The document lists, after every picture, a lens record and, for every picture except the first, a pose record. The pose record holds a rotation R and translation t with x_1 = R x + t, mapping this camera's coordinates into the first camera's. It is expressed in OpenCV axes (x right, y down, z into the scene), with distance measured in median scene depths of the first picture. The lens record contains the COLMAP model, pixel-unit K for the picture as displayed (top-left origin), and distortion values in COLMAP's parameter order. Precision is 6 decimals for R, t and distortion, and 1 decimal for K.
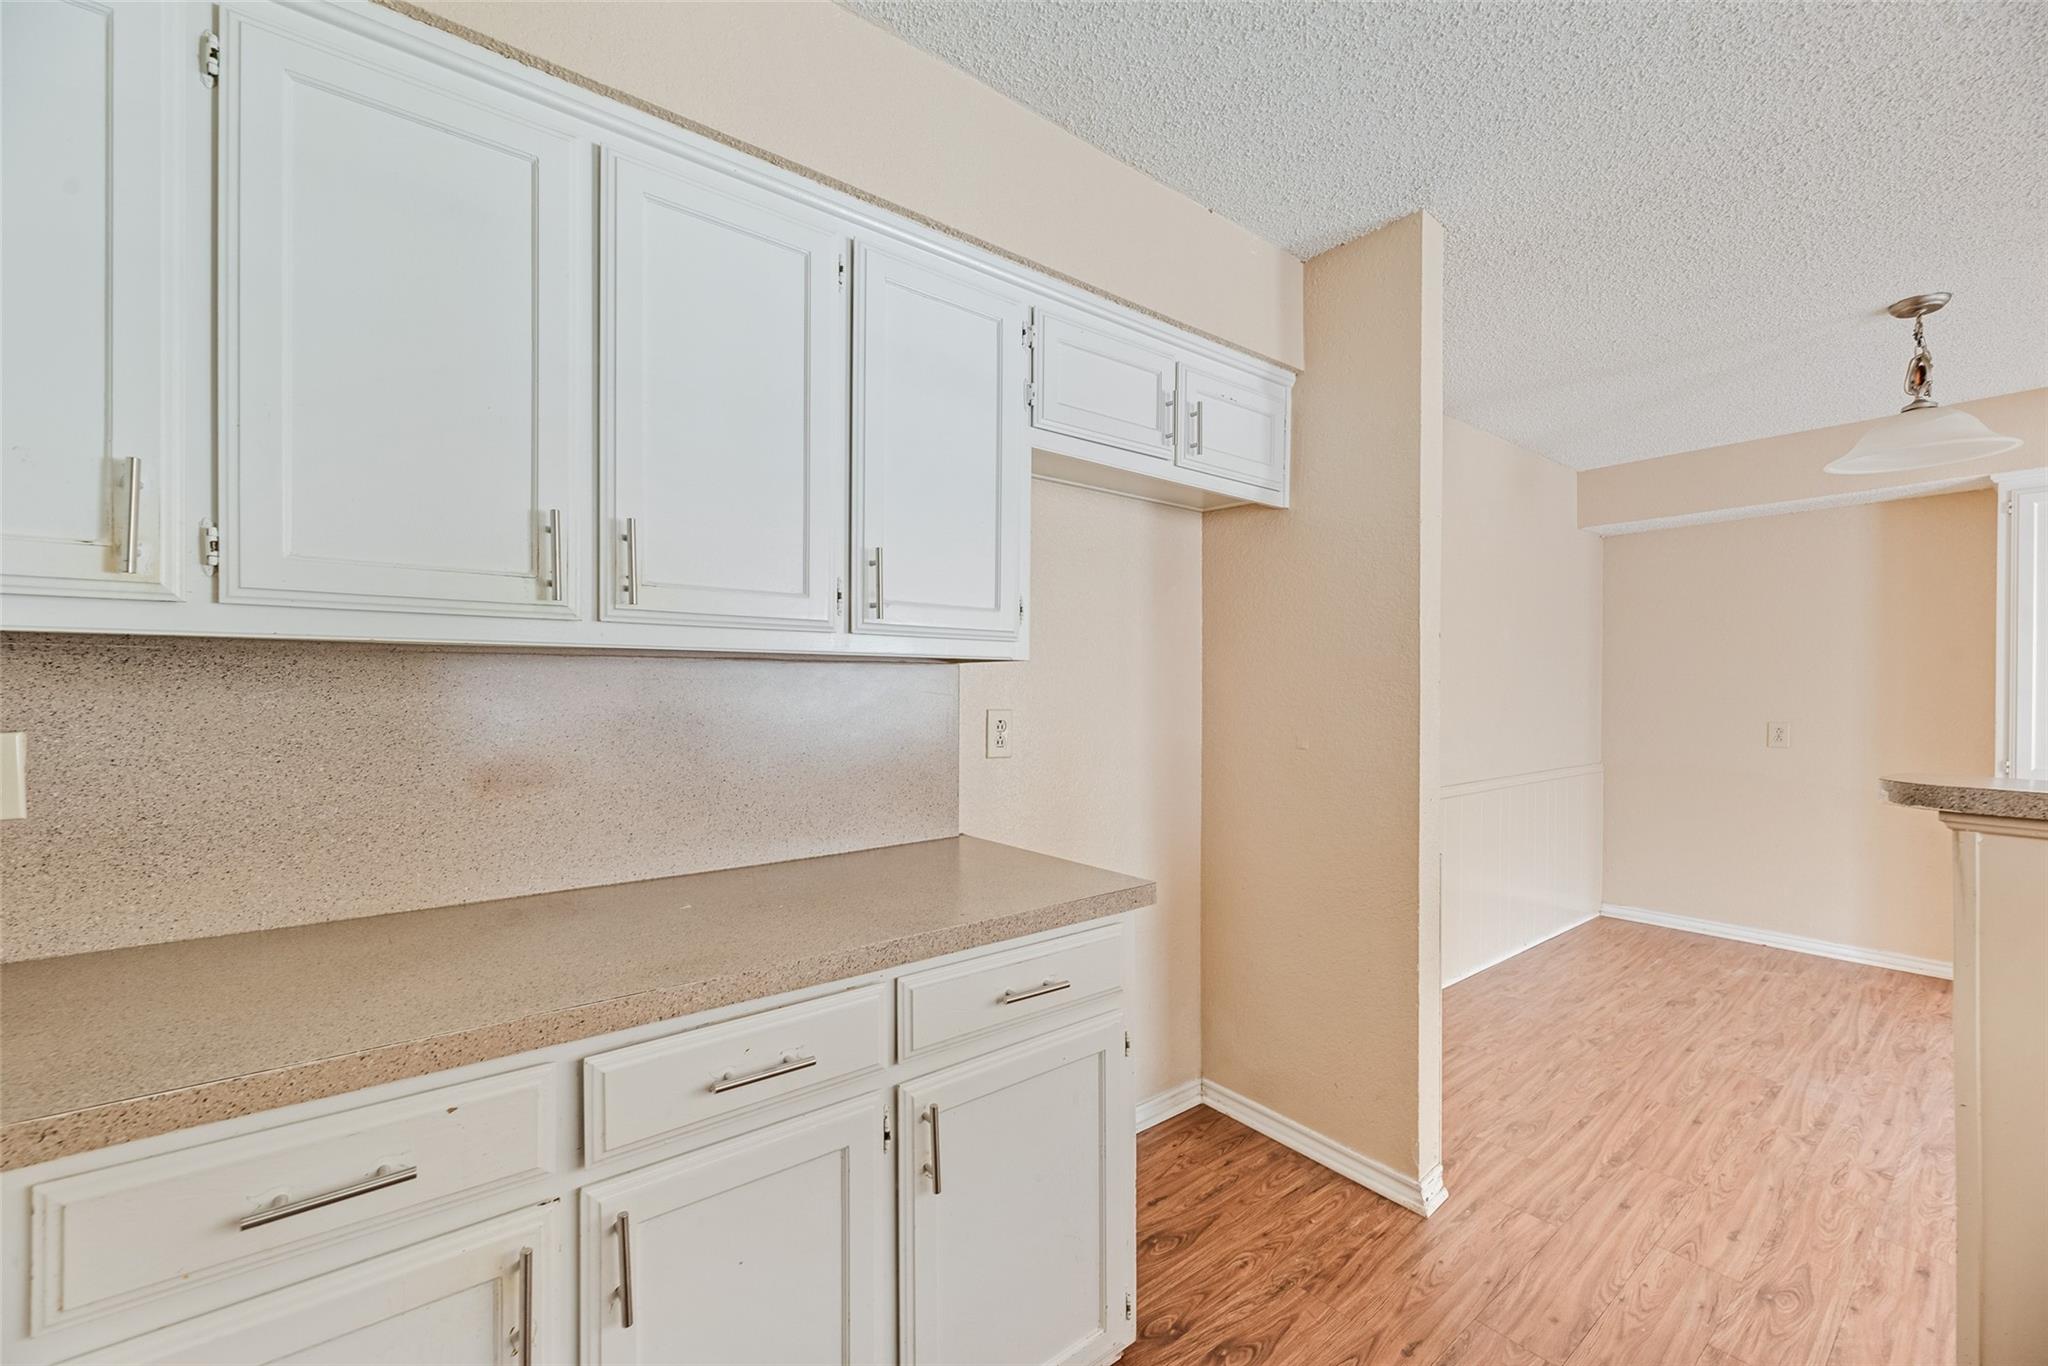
lens RADIAL K [[827.2, 0, 1028.2], [0, 827.2, 690.2], [0, 0, 1]] dist [0.002875, 0.000058]
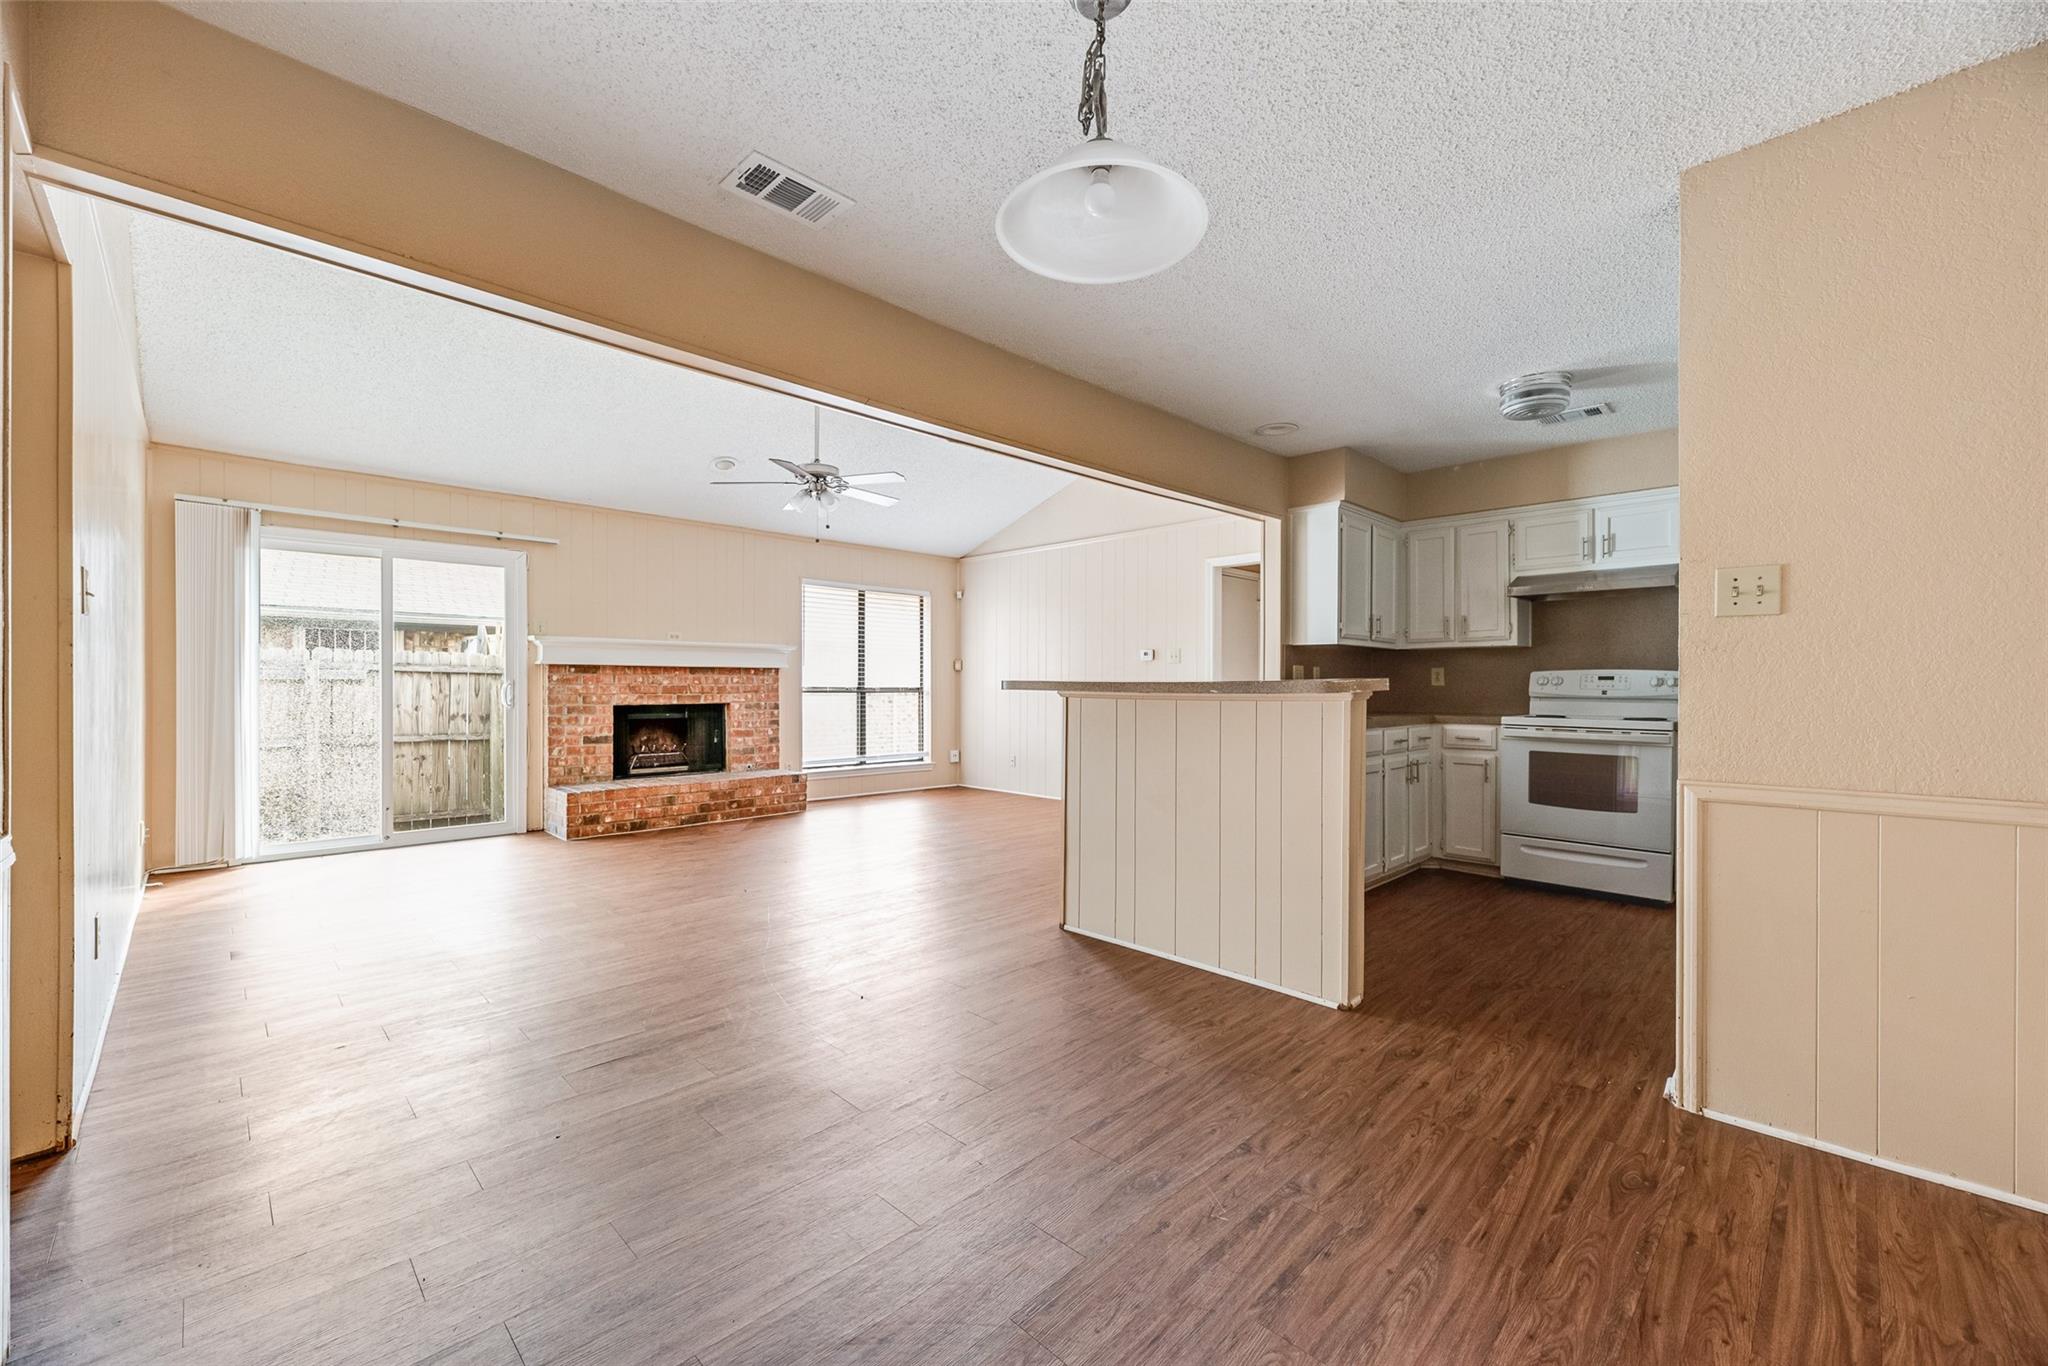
lens RADIAL K [[827.2, 0, 1036.8], [0, 827.2, 682.0], [0, 0, 1]] dist [0.002875, 0.000058]
pose [[-0.992611, -0.006212, -0.121179, 1.207570], [-0.006346, 0.999980, 0.000719, 0.069206], [0.121173, 0.001483, -0.992630, 1.645094]]
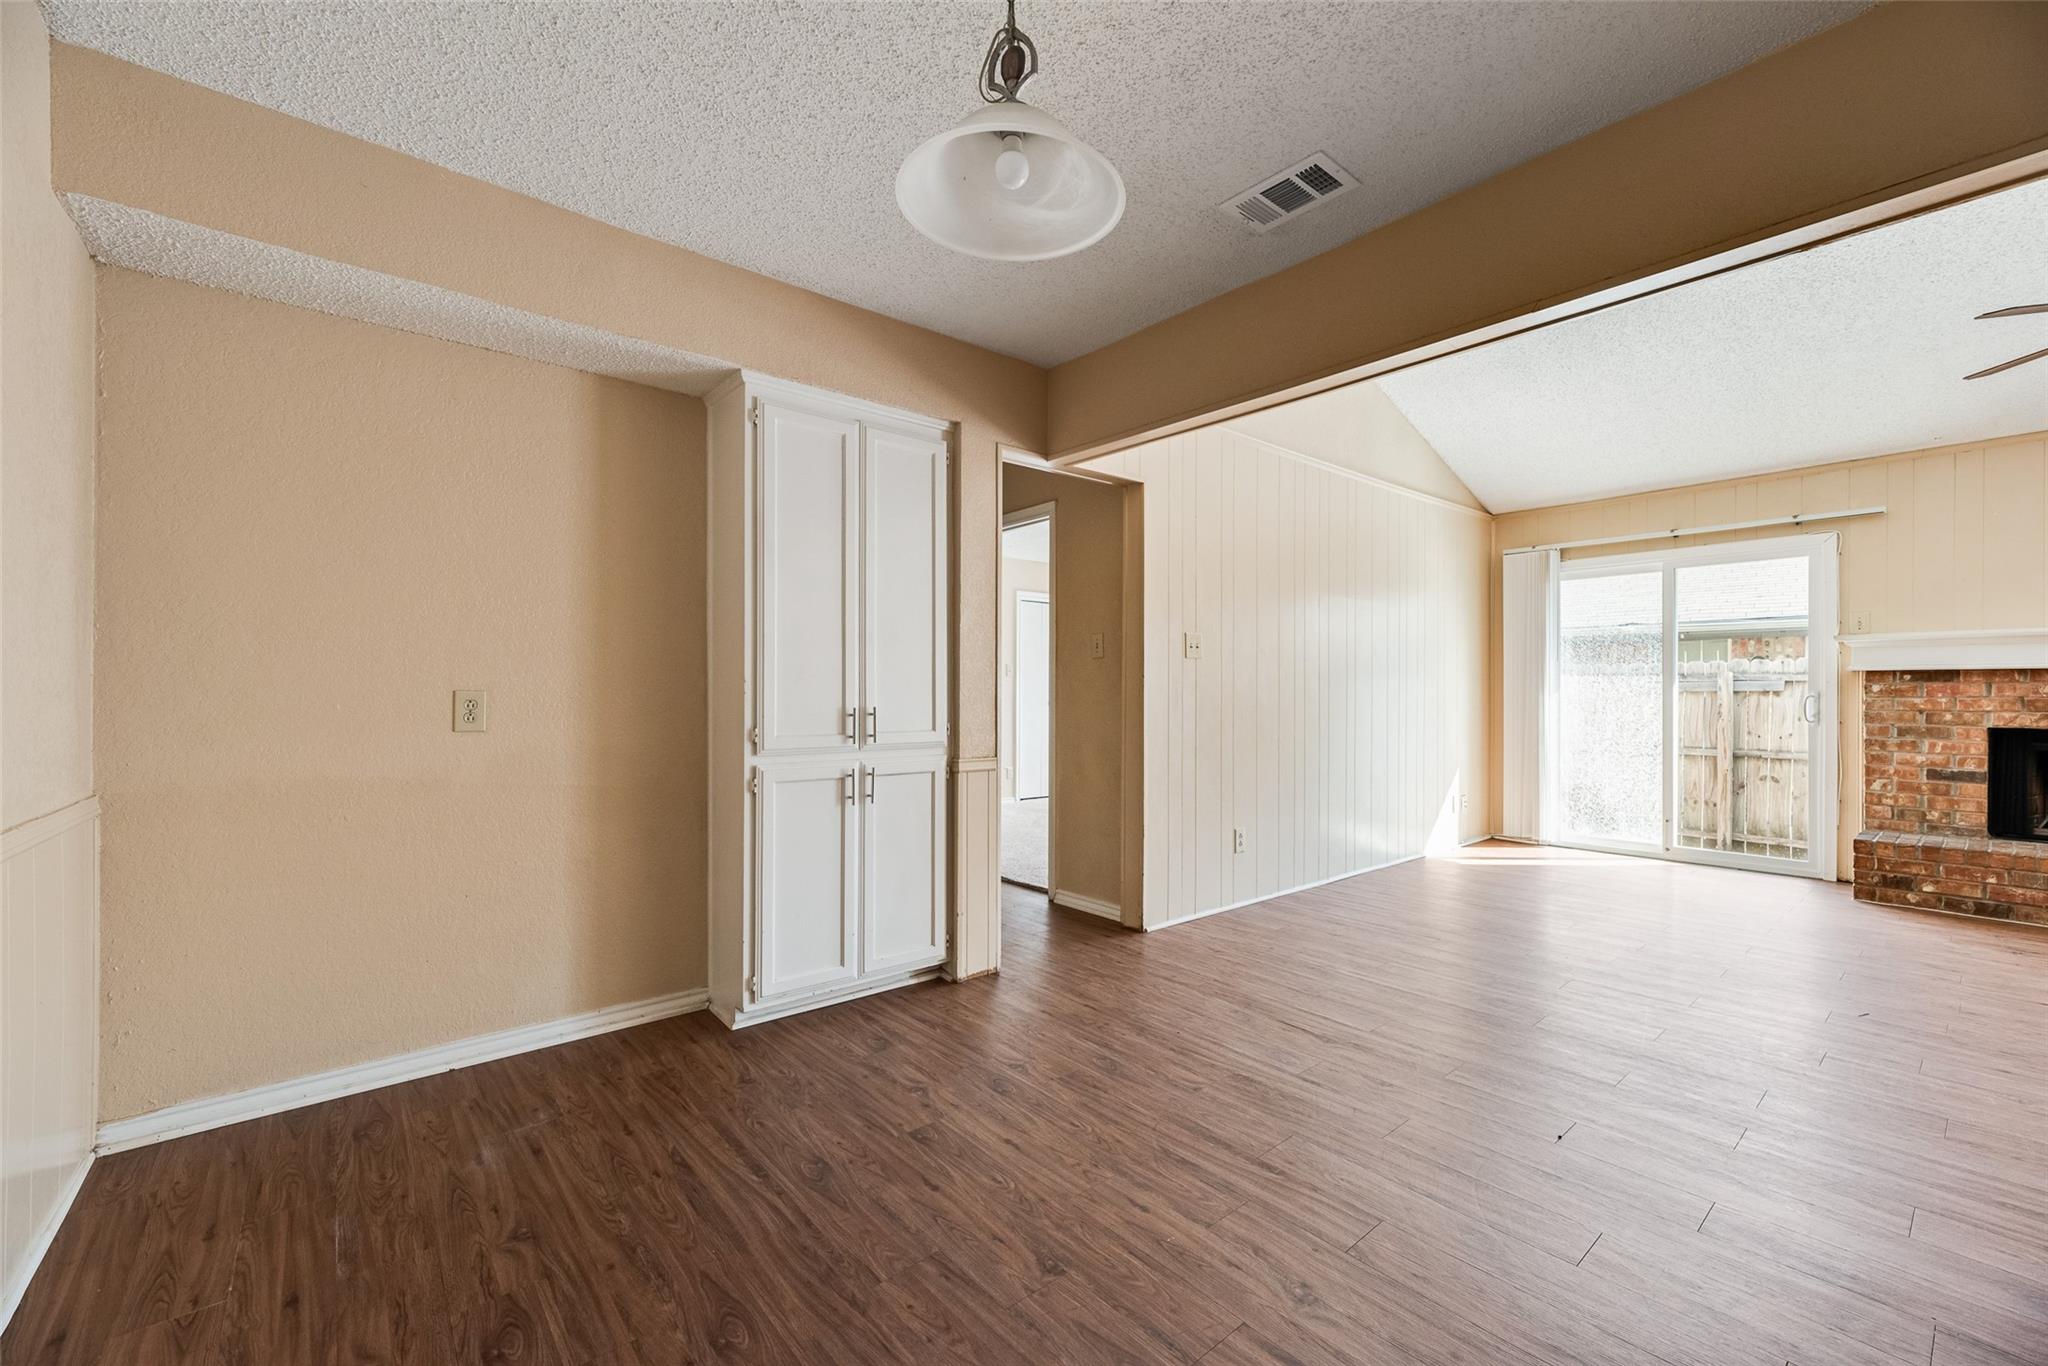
lens RADIAL K [[827.2, 0, 1020.3], [0, 827.2, 693.2], [0, 0, 1]] dist [0.002875, 0.000058]
pose [[-0.022101, -0.004949, 0.999743, 0.489505], [0.002775, 0.999984, 0.005012, 0.063861], [-0.999752, 0.002885, -0.022087, 1.017220]]
